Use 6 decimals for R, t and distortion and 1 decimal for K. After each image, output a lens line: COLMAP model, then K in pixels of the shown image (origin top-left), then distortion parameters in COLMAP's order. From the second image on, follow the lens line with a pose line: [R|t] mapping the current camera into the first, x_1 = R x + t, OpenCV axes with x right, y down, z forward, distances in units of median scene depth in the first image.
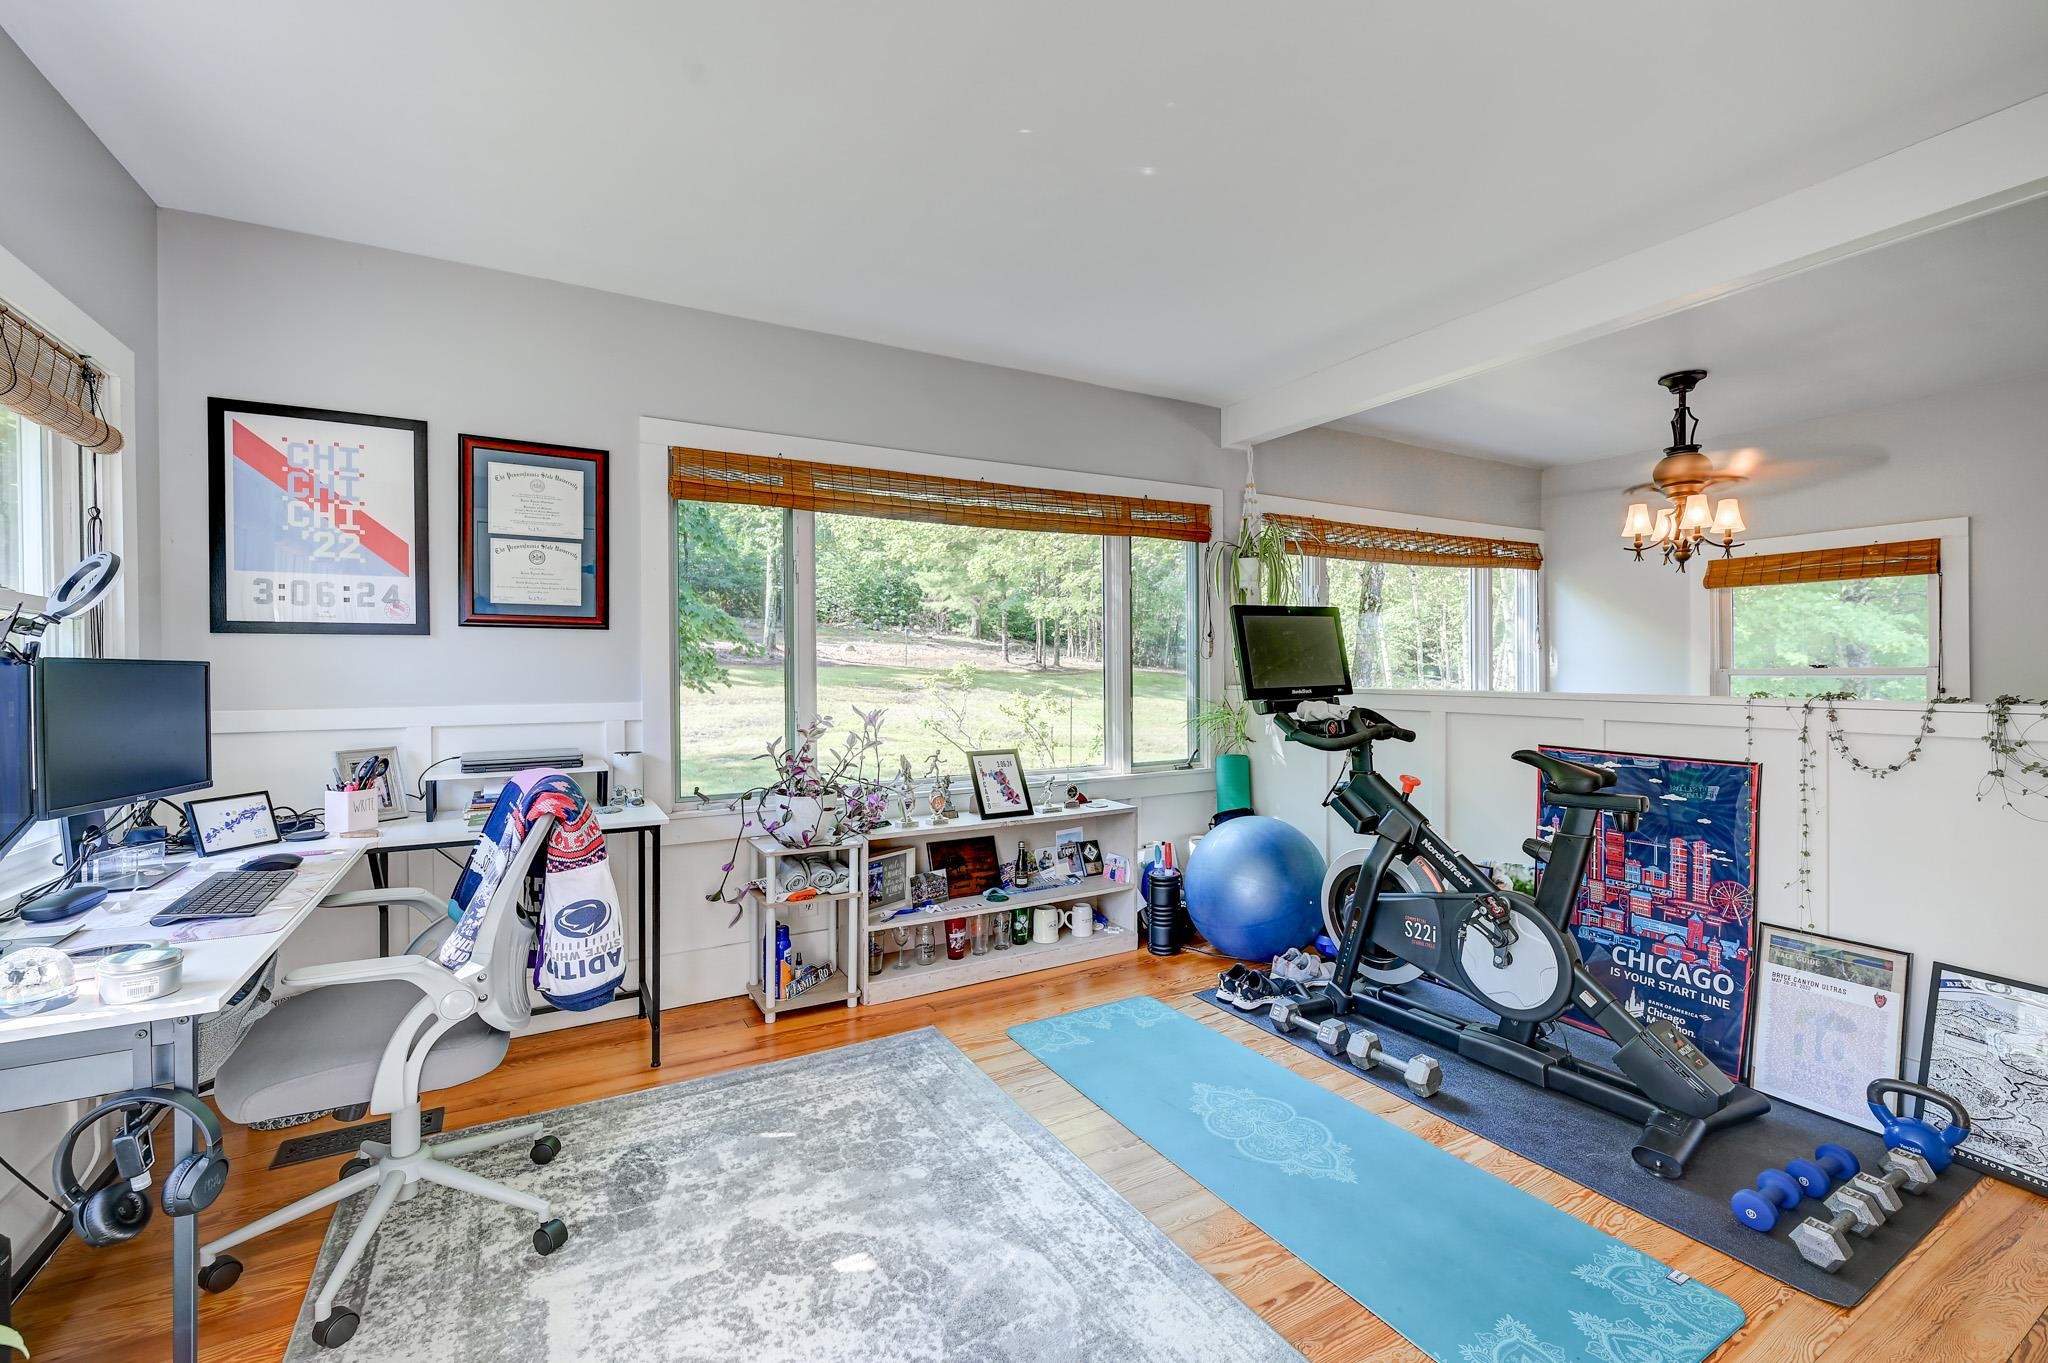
lens RADIAL K [[886.1, 0, 1024.9], [0, 886.1, 673.6], [0, 0, 1]] dist [0.002268, 0.000500]
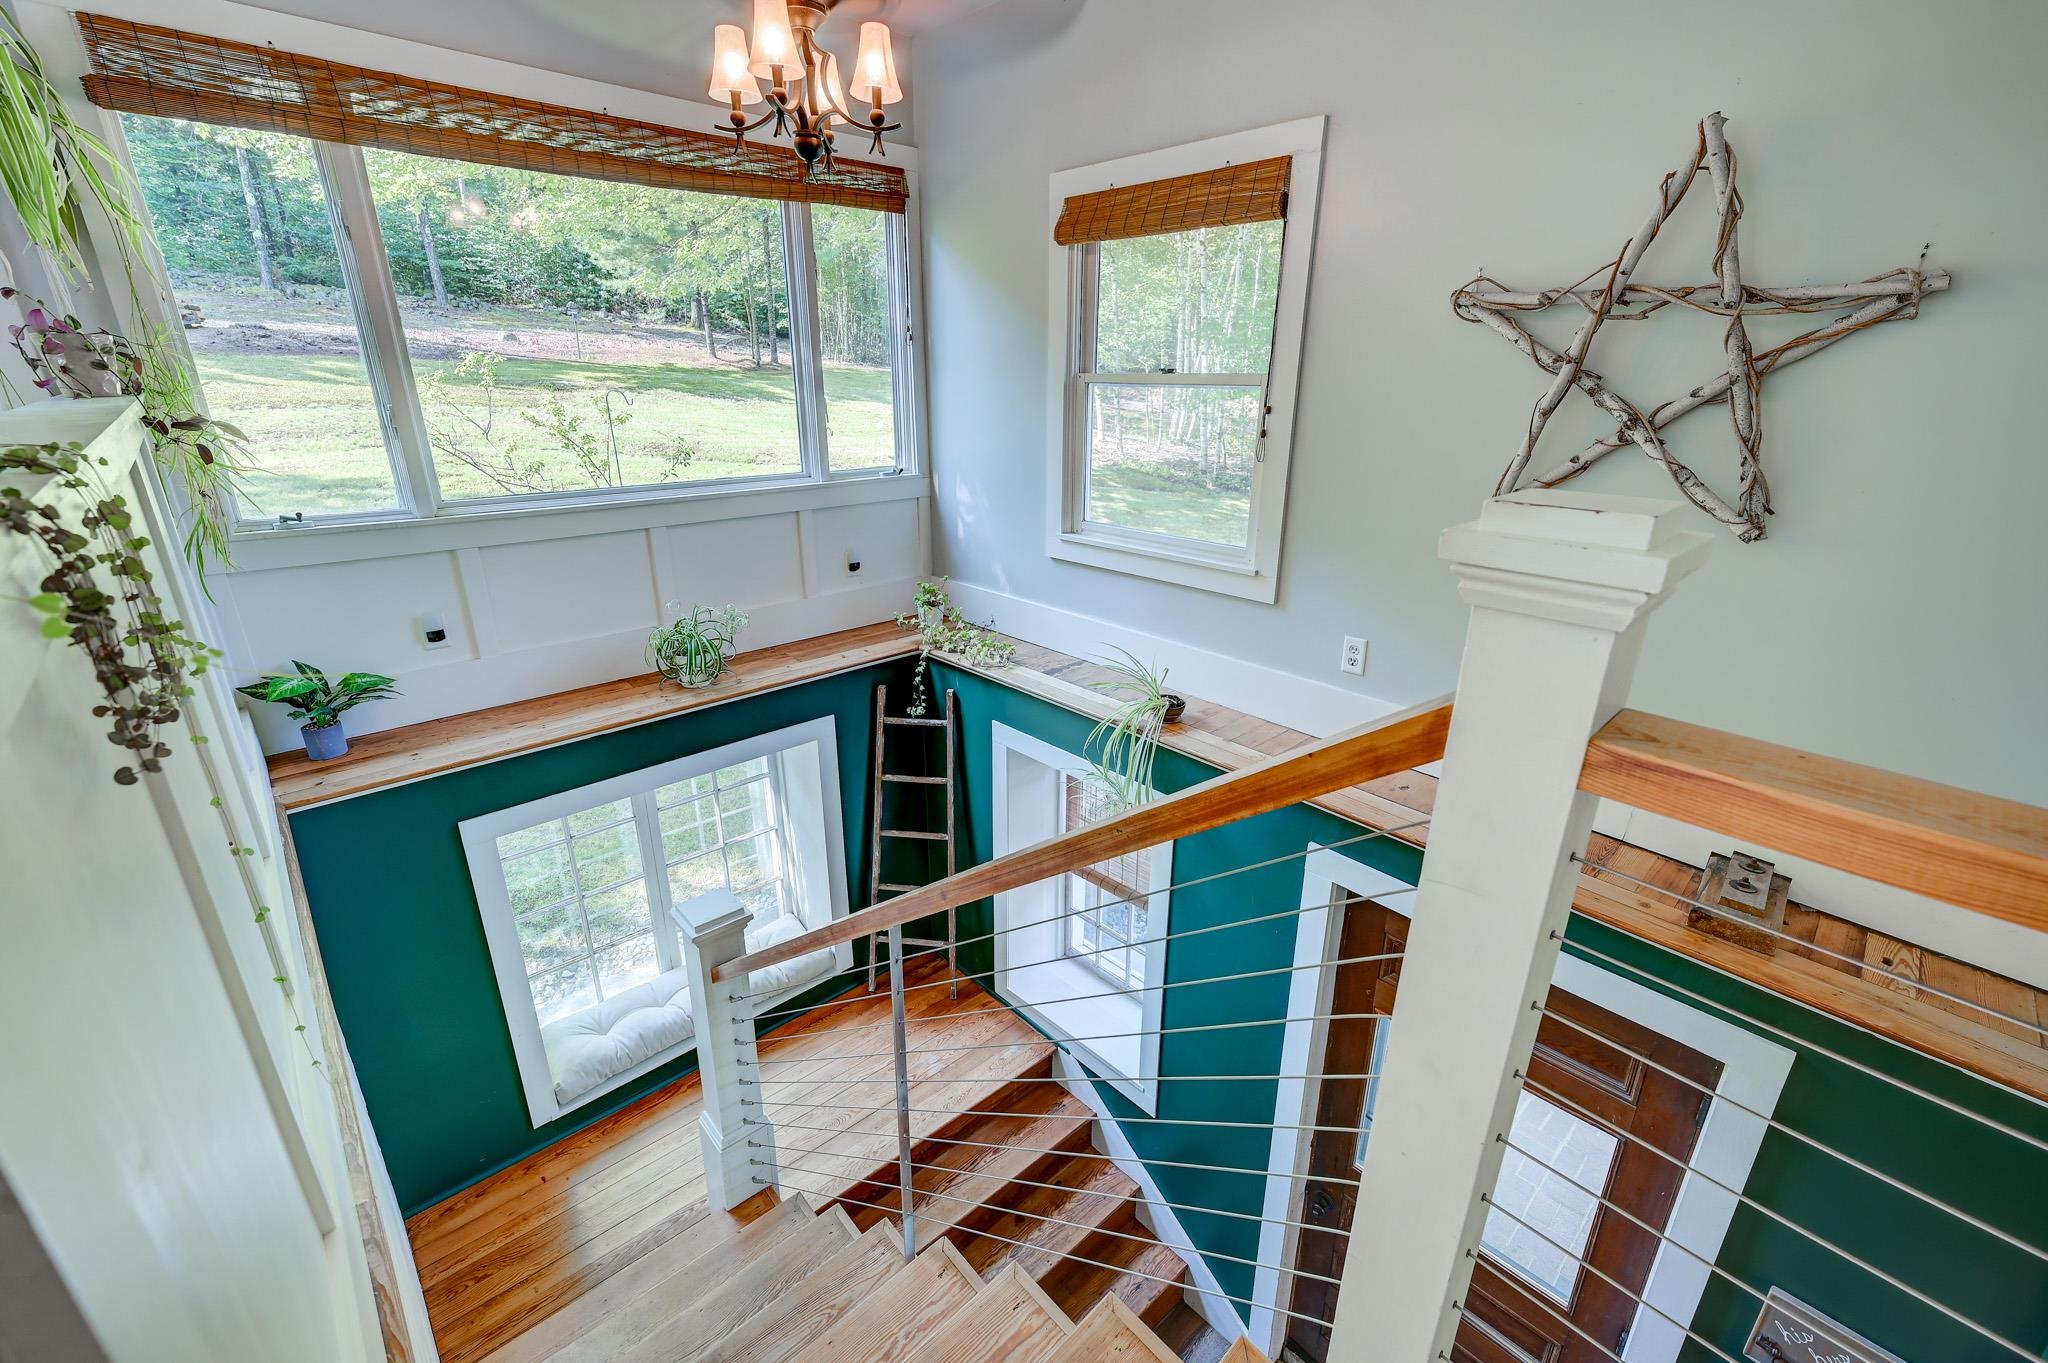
lens RADIAL K [[852.1, 0, 1026.3], [0, 852.1, 668.0], [0, 0, 1]] dist [-0.005033, 0.000077]
pose [[0.969485, -0.071902, 0.234369, 0.142662], [-0.008928, 0.945033, 0.326854, -0.000723], [-0.244988, -0.318973, 0.915553, 0.079587]]
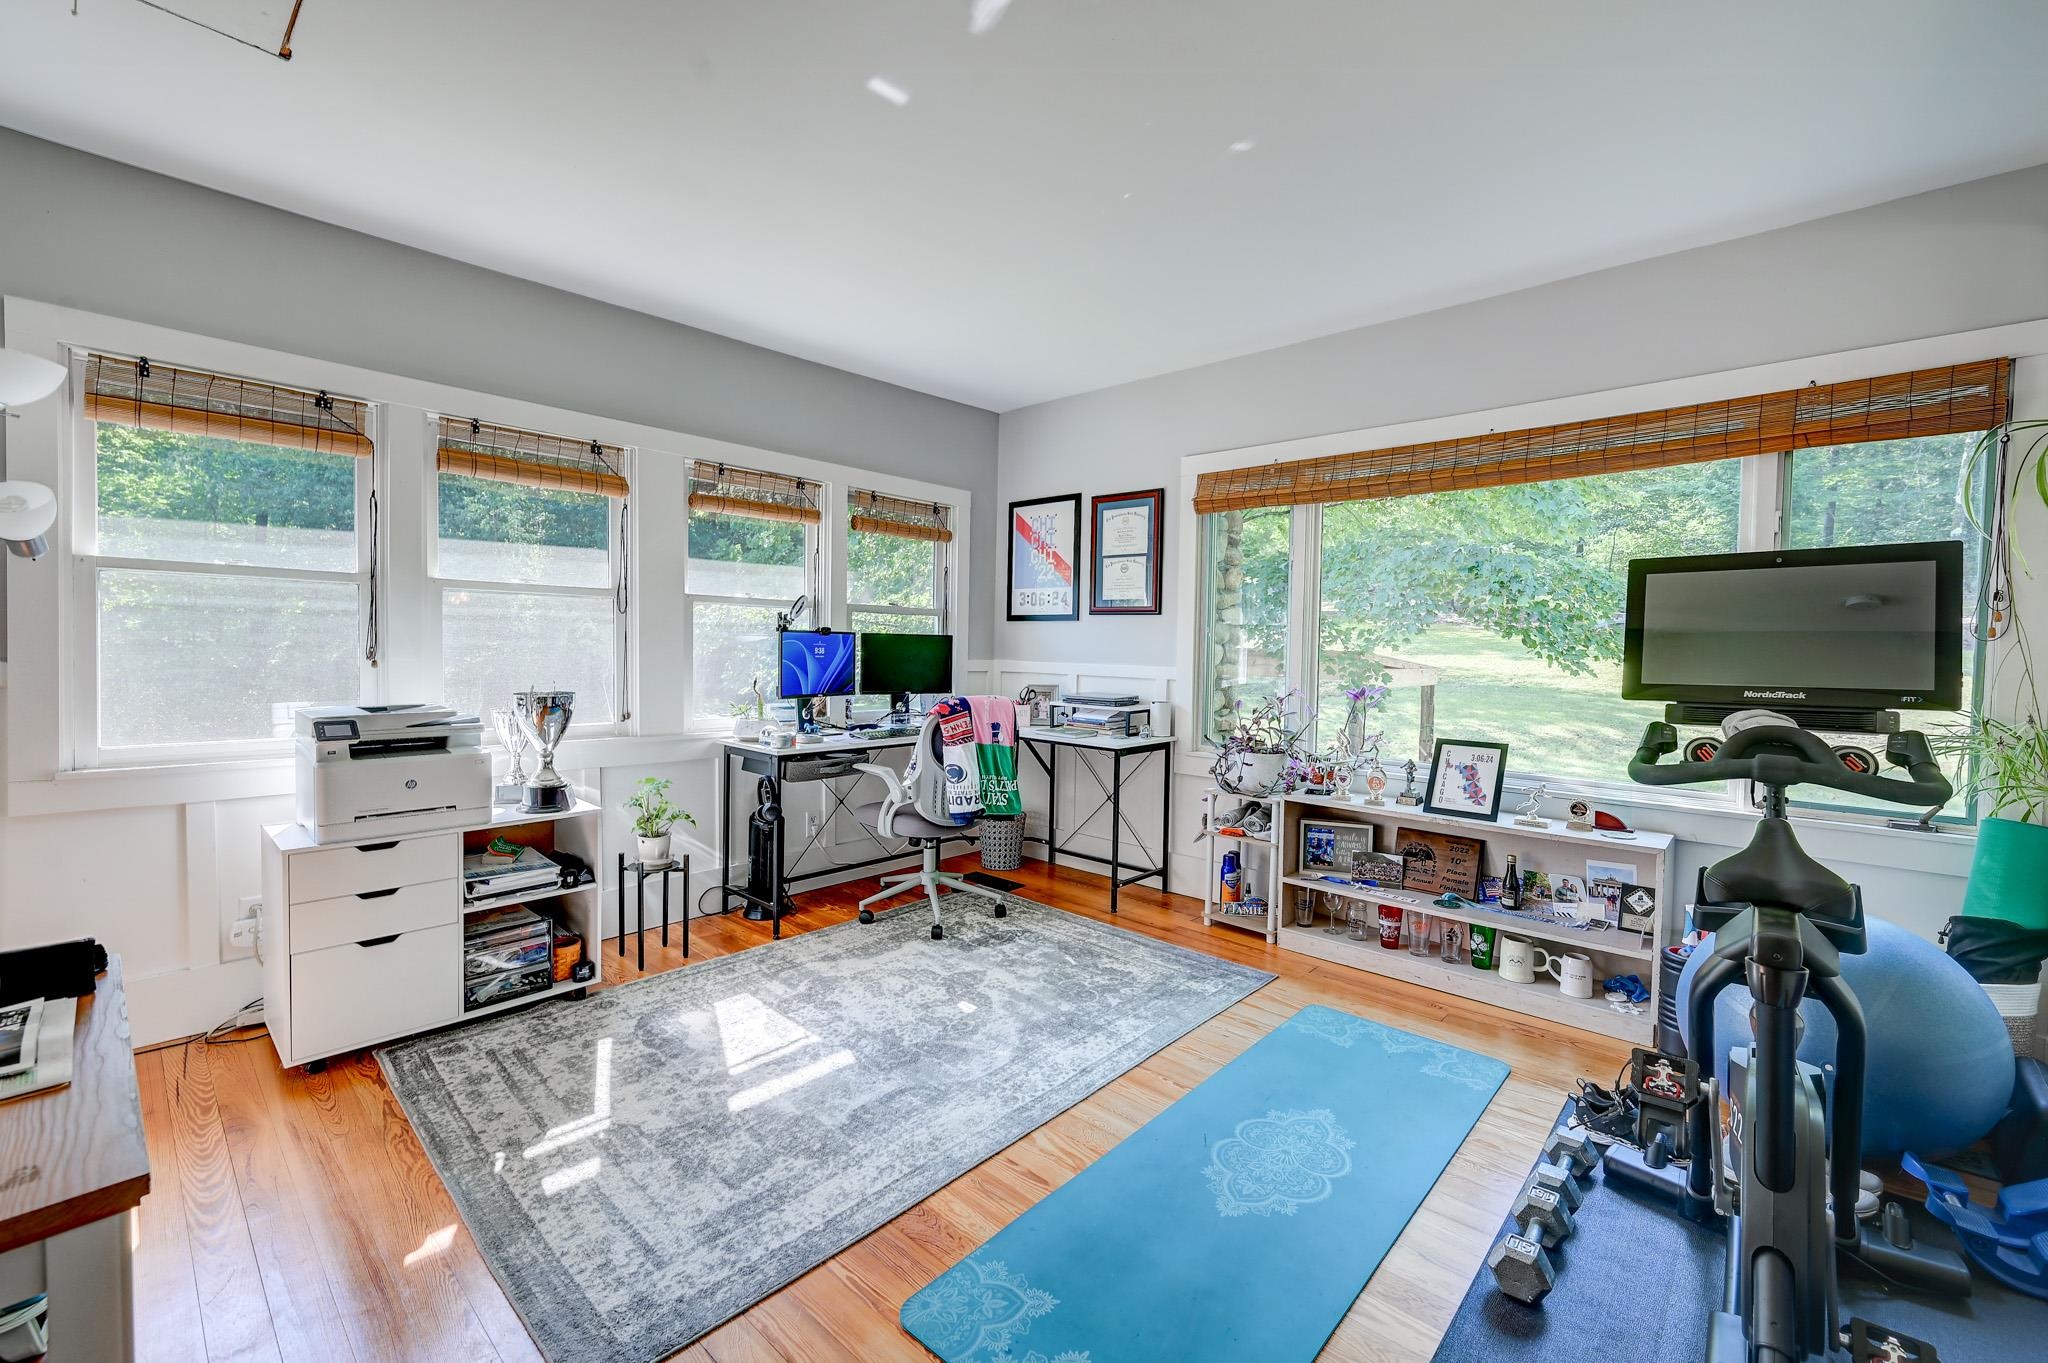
lens RADIAL K [[886.1, 0, 1021.9], [0, 886.1, 683.1], [0, 0, 1]] dist [0.002268, 0.000500]
pose [[0.274714, 0.051390, -0.960152, 0.878120], [-0.027165, 0.998587, 0.045675, 0.000738], [0.961142, 0.013534, 0.275721, 0.419381]]
